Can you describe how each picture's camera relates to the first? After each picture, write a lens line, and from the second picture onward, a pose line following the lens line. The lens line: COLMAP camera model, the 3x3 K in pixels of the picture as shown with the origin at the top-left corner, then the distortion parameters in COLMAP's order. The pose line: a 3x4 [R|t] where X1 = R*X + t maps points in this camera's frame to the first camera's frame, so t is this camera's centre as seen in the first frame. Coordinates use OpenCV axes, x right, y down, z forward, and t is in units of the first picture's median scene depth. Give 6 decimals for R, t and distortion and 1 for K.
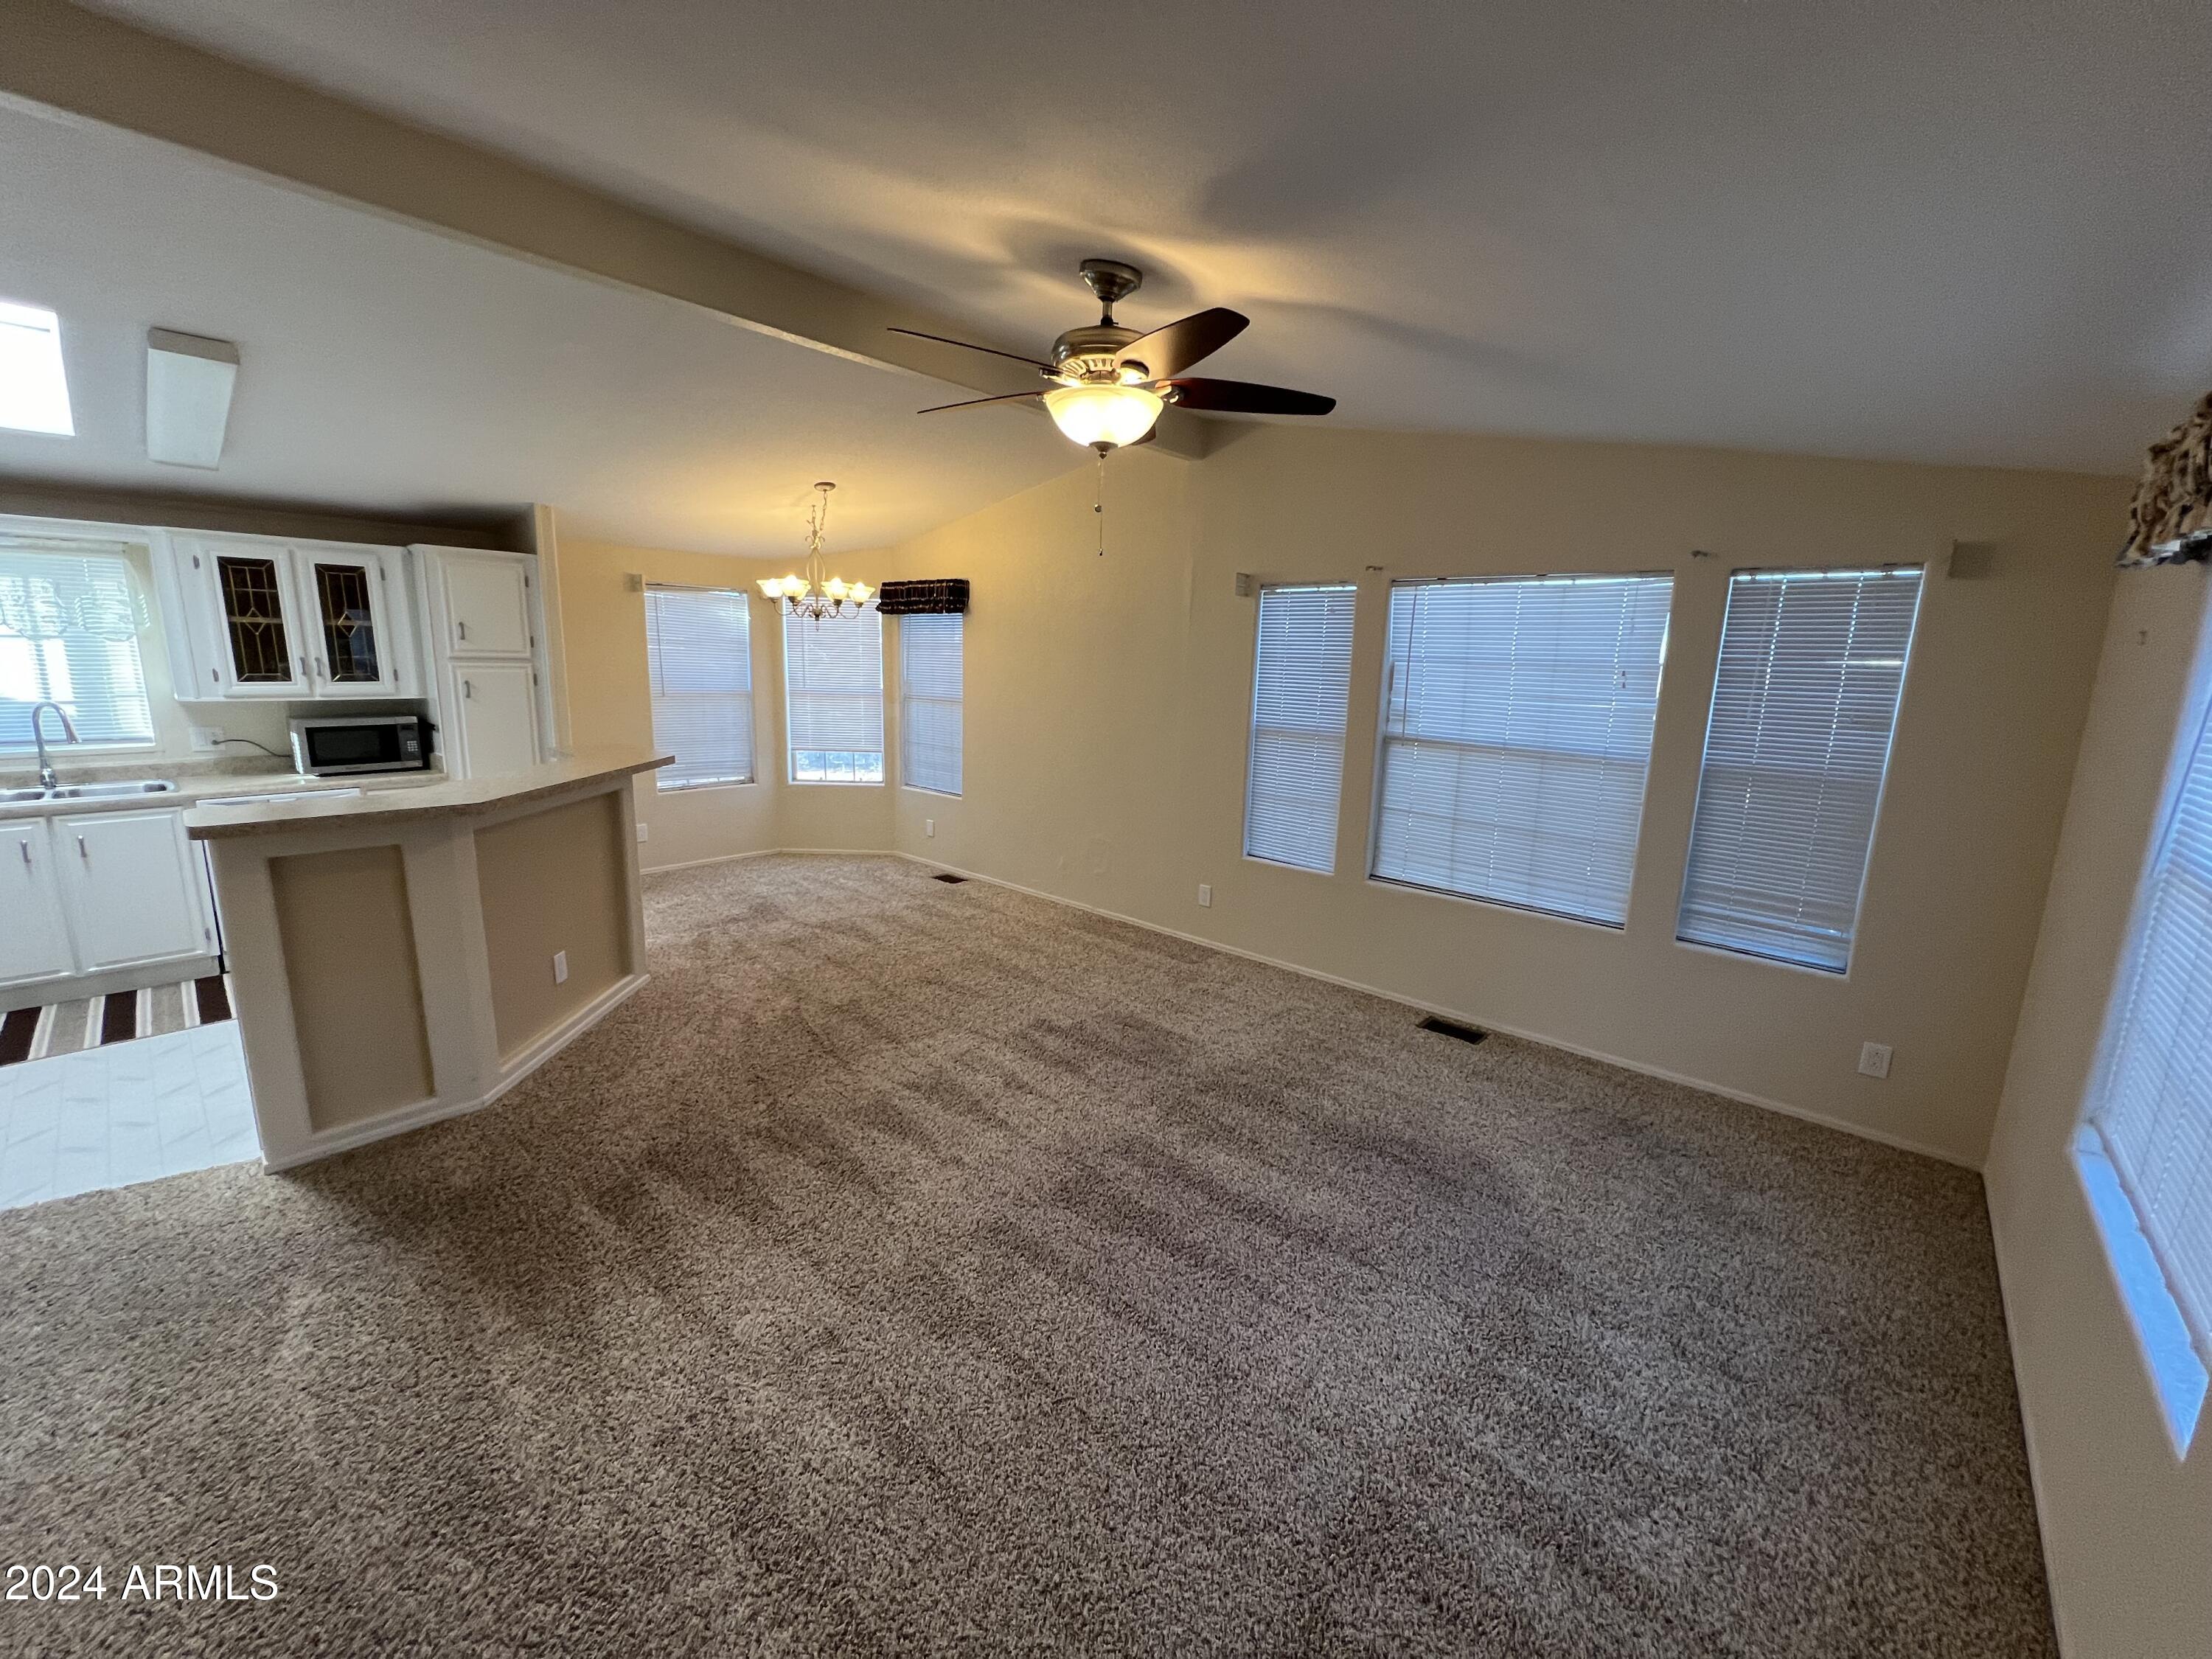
lens RADIAL K [[877.3, 0, 1097.1], [0, 877.3, 827.2], [0, 0, 1]] dist [-0.003849, 0.000429]
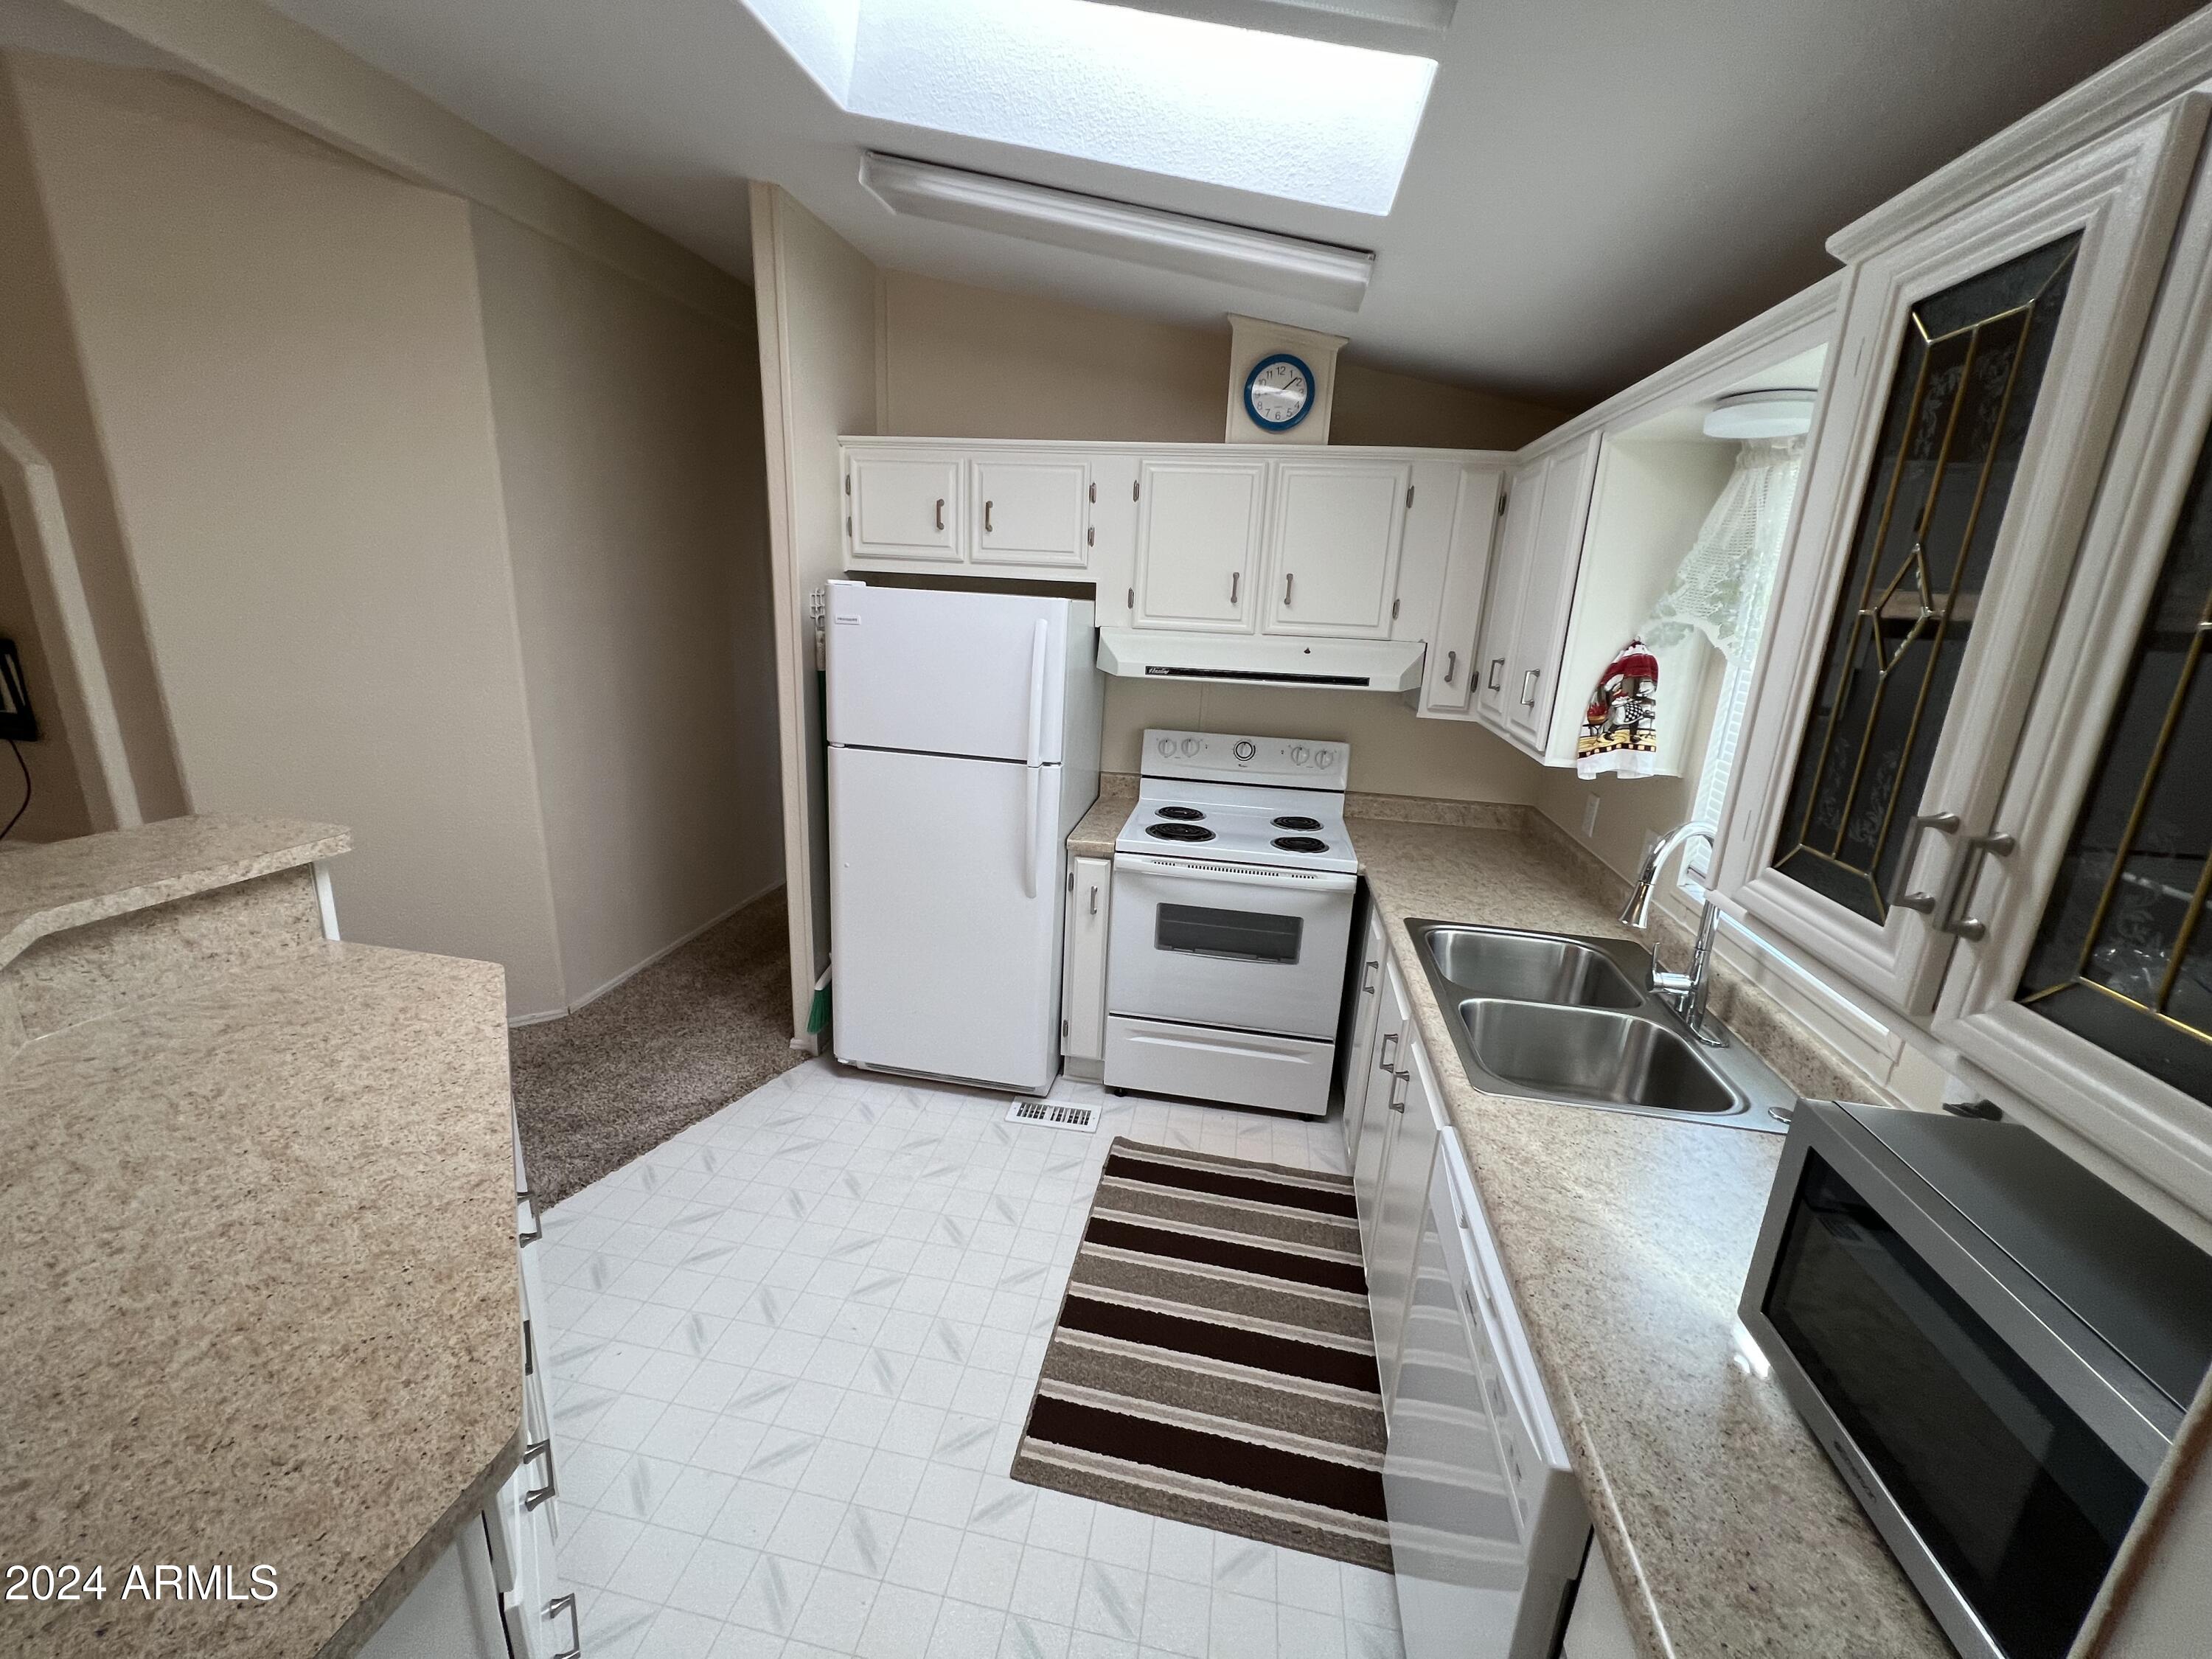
lens RADIAL K [[883.0, 0, 1098.0], [0, 883.0, 825.0], [0, 0, 1]] dist [-0.001903, 0.000017]
pose [[-0.843360, 0.076764, -0.531837, -0.670340], [-0.172696, 0.898515, 0.403543, -0.232008], [0.508841, 0.432178, -0.744515, 1.036279]]
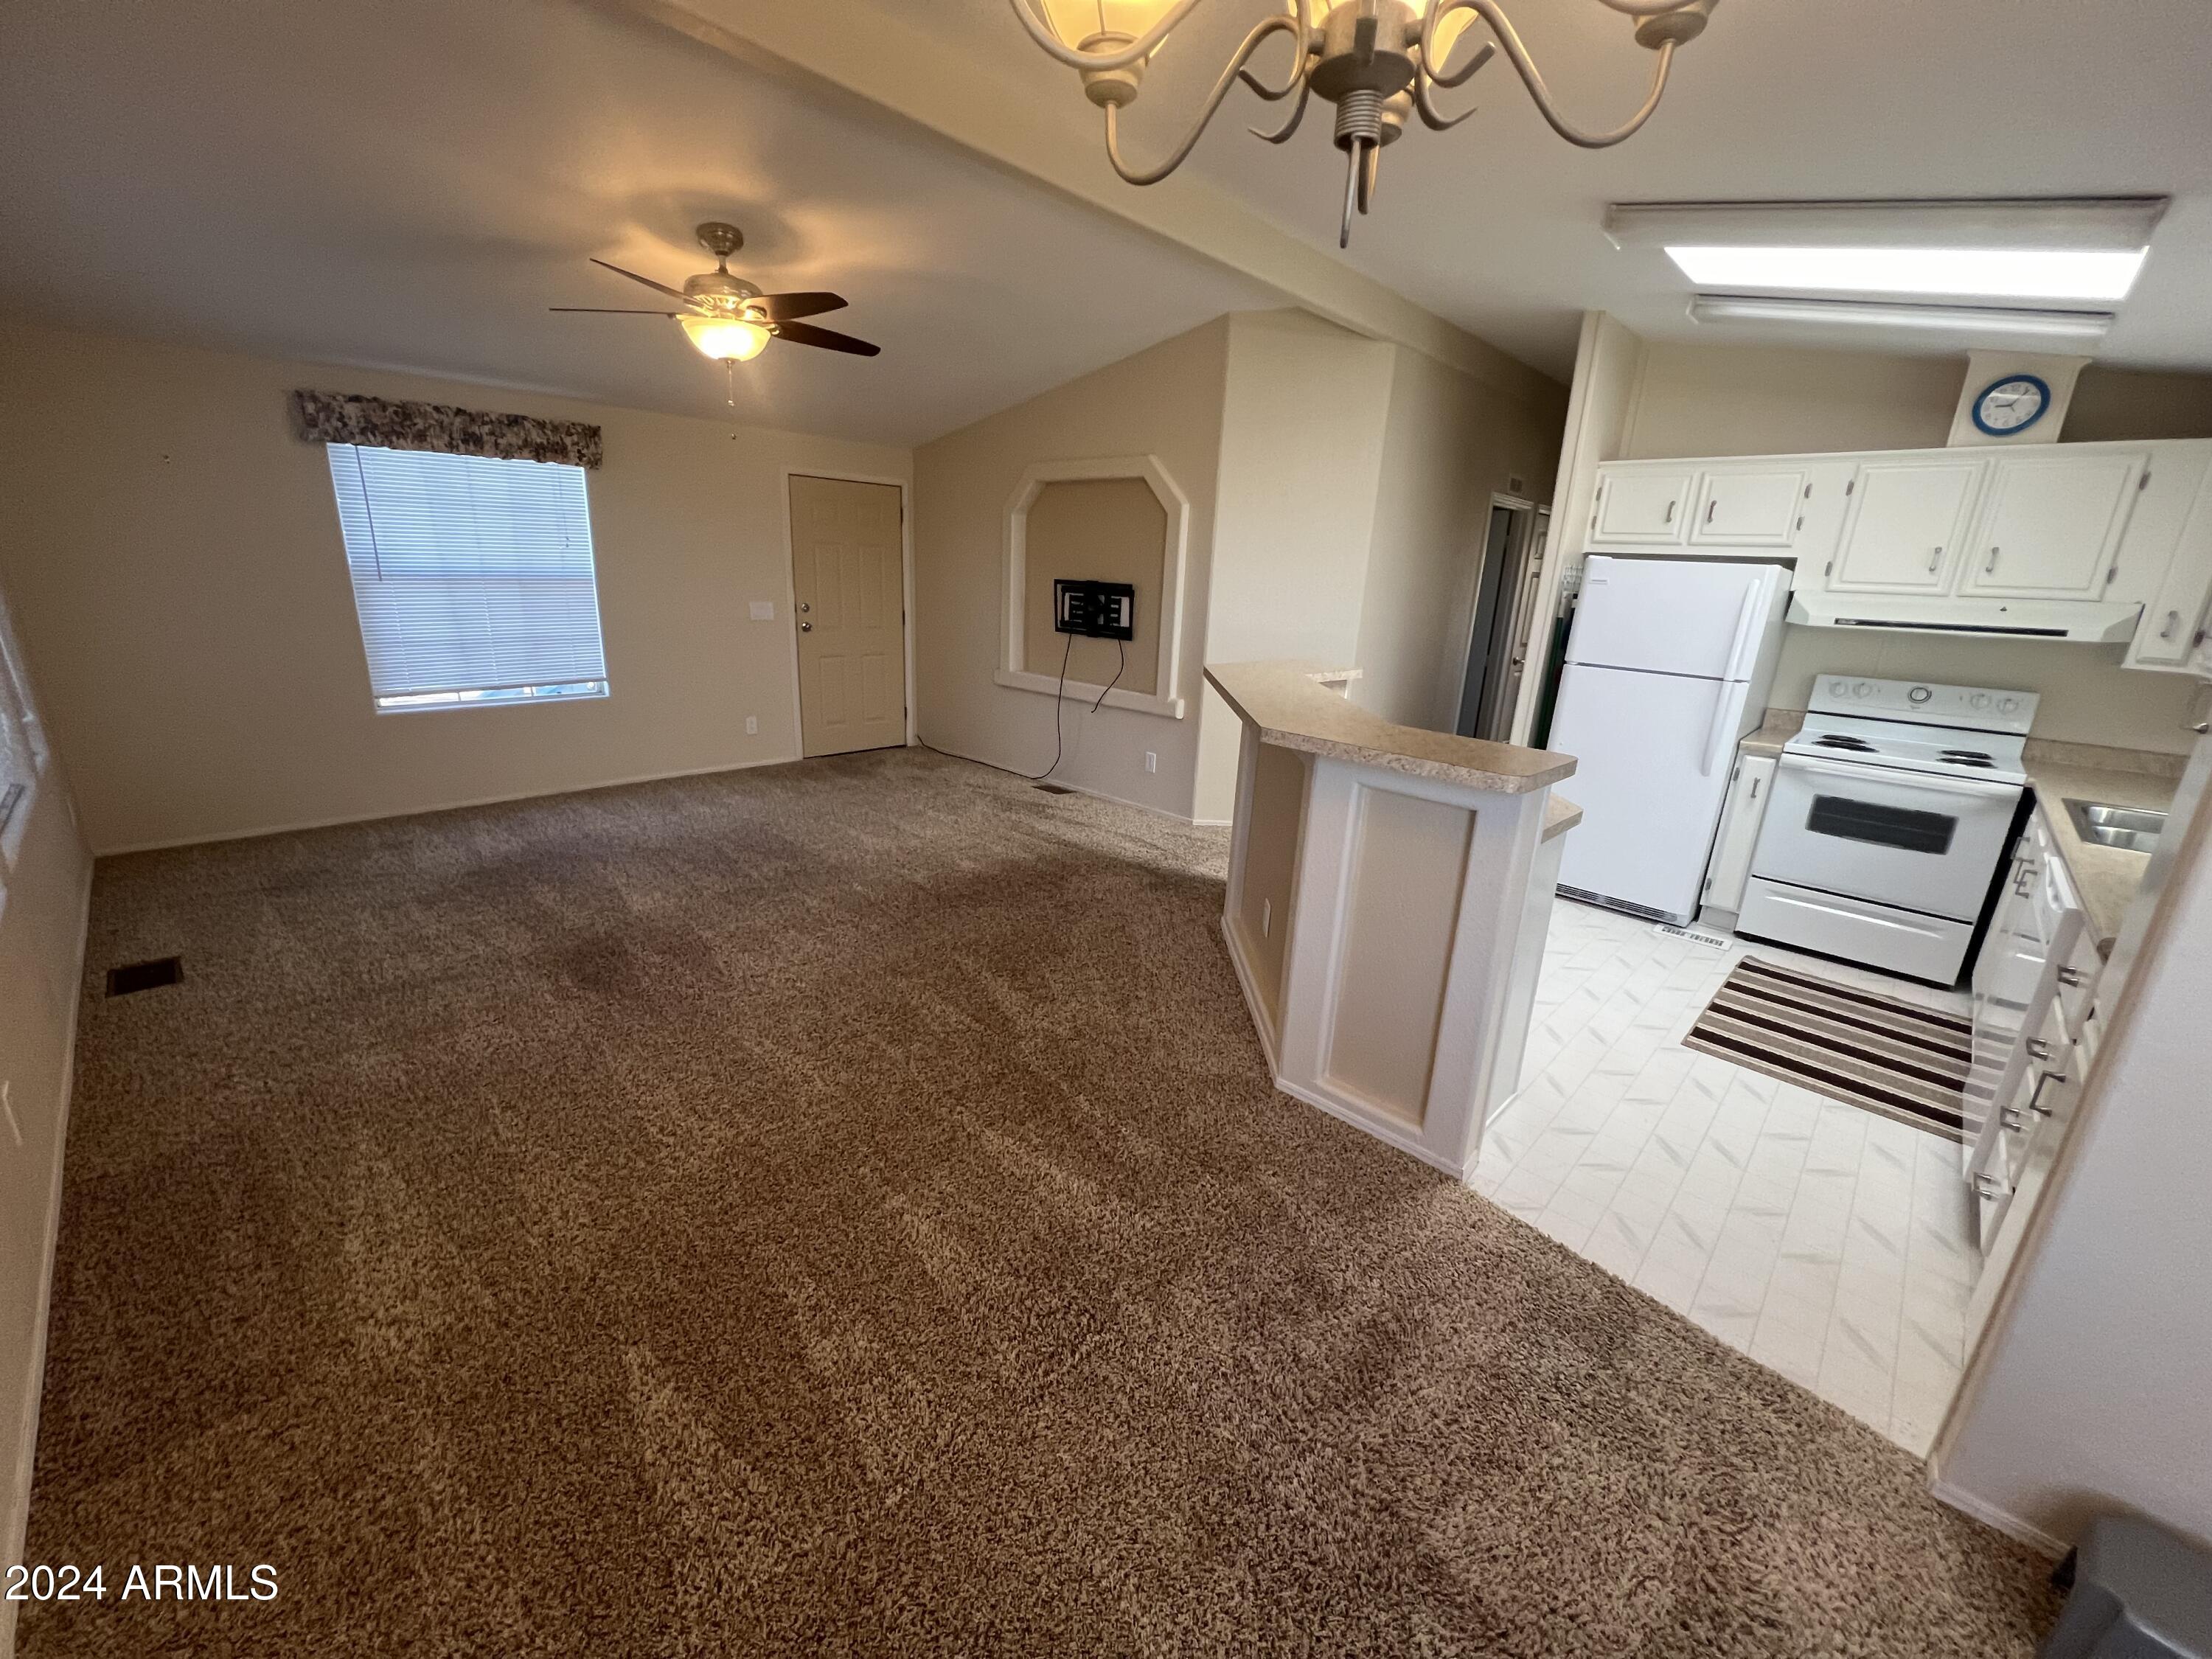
lens RADIAL K [[877.3, 0, 1096.5], [0, 877.3, 825.0], [0, 0, 1]] dist [-0.003849, 0.000429]
pose [[-0.997019, -0.077128, 0.002268, -0.355807], [-0.067236, 0.882826, 0.464863, -0.252618], [-0.037856, 0.463325, -0.885380, 1.394265]]
